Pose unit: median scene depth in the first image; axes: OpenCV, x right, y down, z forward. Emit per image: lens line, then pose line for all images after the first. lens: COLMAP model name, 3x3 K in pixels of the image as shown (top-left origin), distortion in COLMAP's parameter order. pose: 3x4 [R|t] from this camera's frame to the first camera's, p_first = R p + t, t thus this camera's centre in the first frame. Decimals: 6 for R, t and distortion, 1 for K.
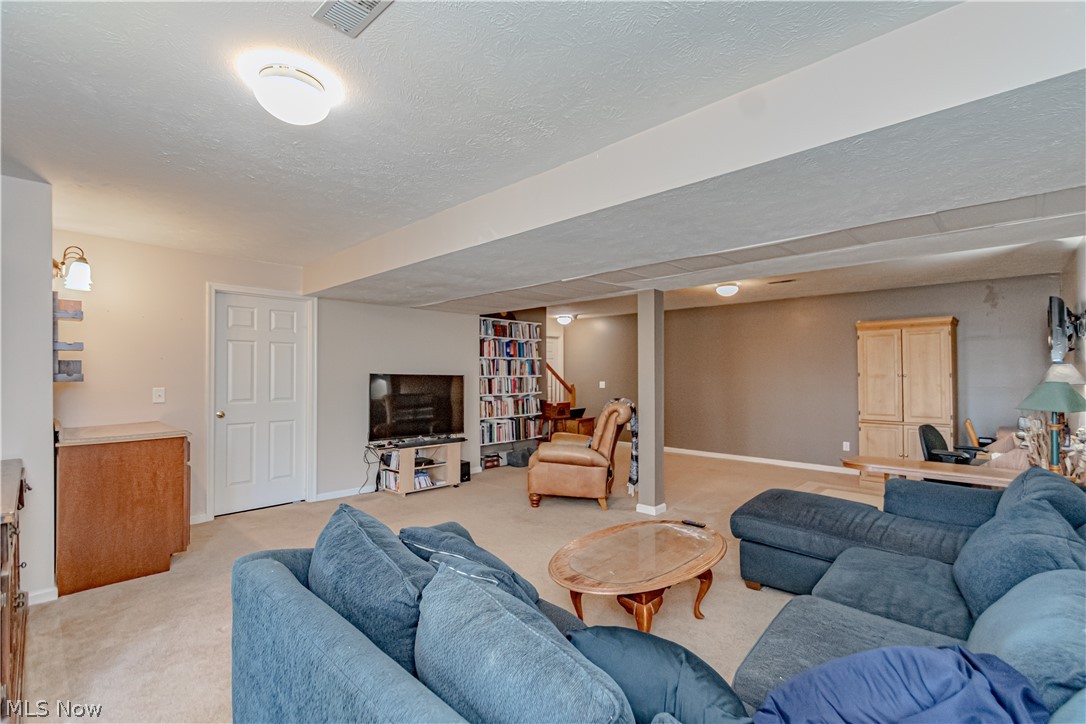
lens RADIAL K [[474.6, 0, 542.6], [0, 474.6, 371.1], [0, 0, 1]] dist [0.002314, -0.003311]
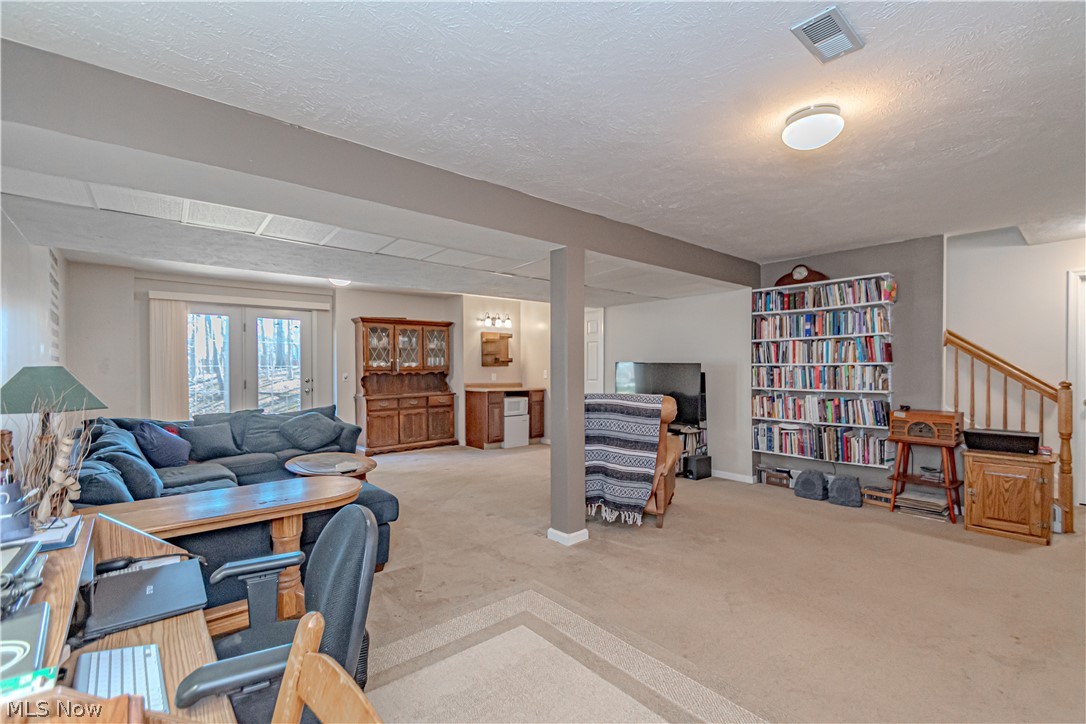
lens RADIAL K [[474.6, 0, 542.6], [0, 474.6, 371.1], [0, 0, 1]] dist [0.002314, -0.003311]
pose [[-0.087041, 0.003208, -0.996200, 0.674635], [0.011138, 0.999935, 0.002247, 0.015435], [0.996142, -0.010900, -0.087071, 0.688477]]
